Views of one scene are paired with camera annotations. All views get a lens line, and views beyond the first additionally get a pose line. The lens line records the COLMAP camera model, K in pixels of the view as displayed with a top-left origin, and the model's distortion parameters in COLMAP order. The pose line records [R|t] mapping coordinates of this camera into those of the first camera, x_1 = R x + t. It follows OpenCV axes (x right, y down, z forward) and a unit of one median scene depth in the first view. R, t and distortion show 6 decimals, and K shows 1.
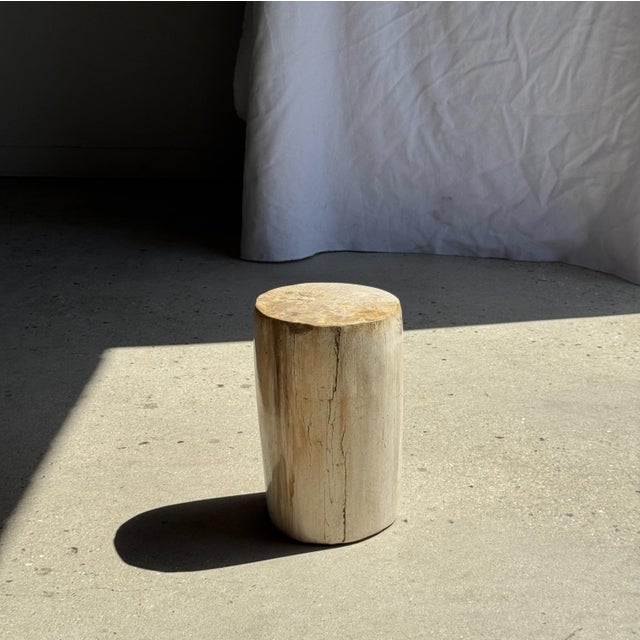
lens RADIAL K [[1198.9, 0, 327.4], [0, 1198.9, 325.0], [0, 0, 1]] dist [0.144783, 0.000000]
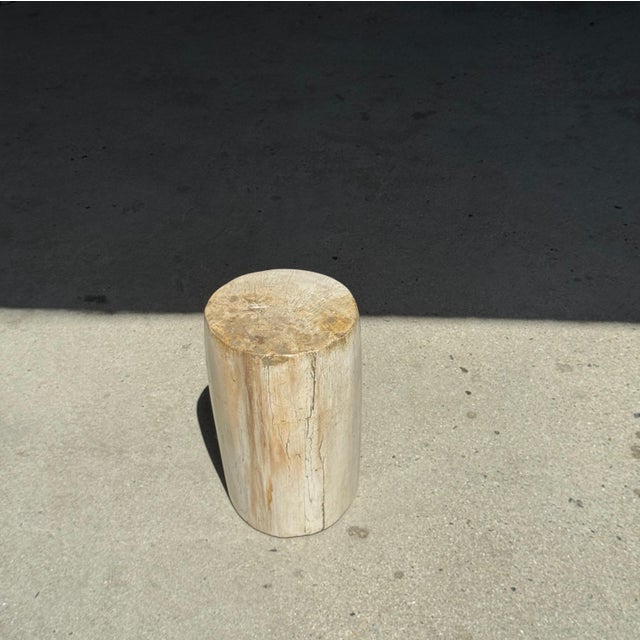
lens RADIAL K [[1210.3, 0, 320.7], [0, 1210.3, 319.9], [0, 0, 1]] dist [0.137737, 0.000000]
pose [[-0.063288, 0.578433, -0.813271, 0.567892], [-0.288791, 0.769426, 0.569722, -0.413463], [0.955298, 0.270922, 0.118350, 0.663111]]
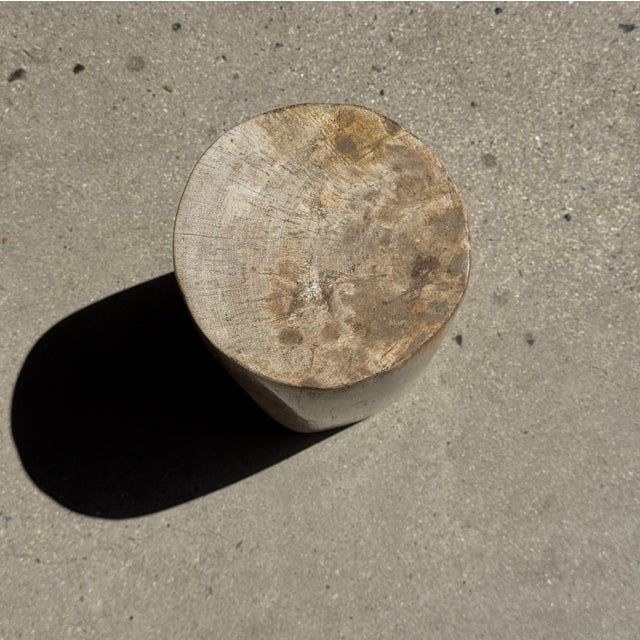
lens RADIAL K [[1210.3, 0, 332.9], [0, 1210.3, 311.4], [0, 0, 1]] dist [0.137737, 0.000000]
pose [[0.999170, -0.035439, -0.020062, 0.008209], [0.034984, 0.494778, 0.868315, -0.313992], [-0.020846, -0.868296, 0.495607, 0.526815]]
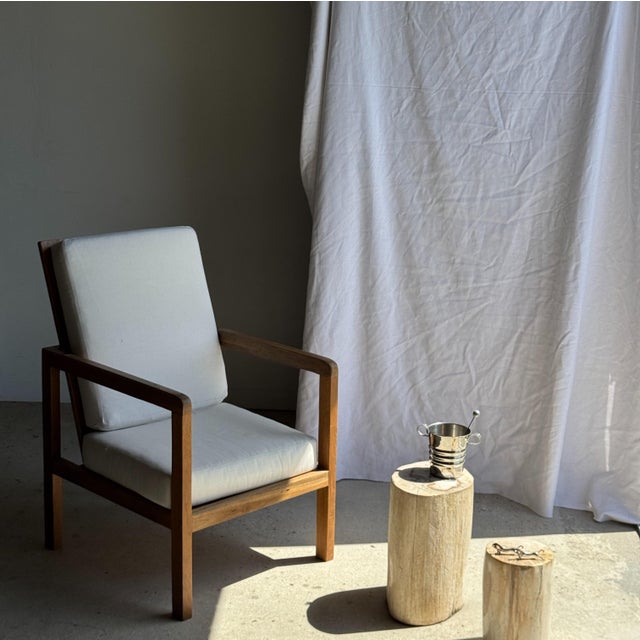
lens RADIAL K [[1198.9, 0, 320.8], [0, 1198.9, 302.5], [0, 0, 1]] dist [0.144783, 0.000000]
pose [[0.999339, 0.025564, -0.025856, -0.008542], [-0.028003, 0.994709, -0.098838, -0.192267], [0.023193, 0.099497, 0.994768, -0.849806]]
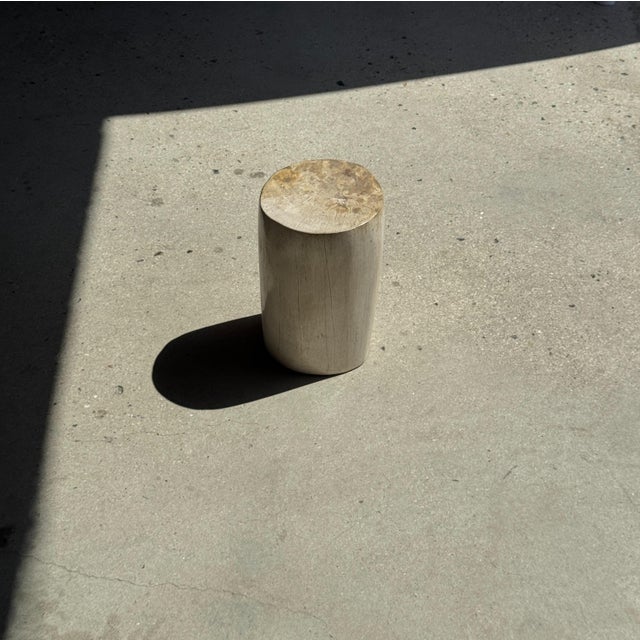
lens RADIAL K [[1198.9, 0, 337.7], [0, 1198.9, 304.4], [0, 0, 1]] dist [0.144783, 0.000000]
pose [[0.998838, -0.024373, 0.041583, -0.024662], [0.005013, 0.910580, 0.413303, -0.297077], [-0.047938, -0.412615, 0.909643, -0.079526]]
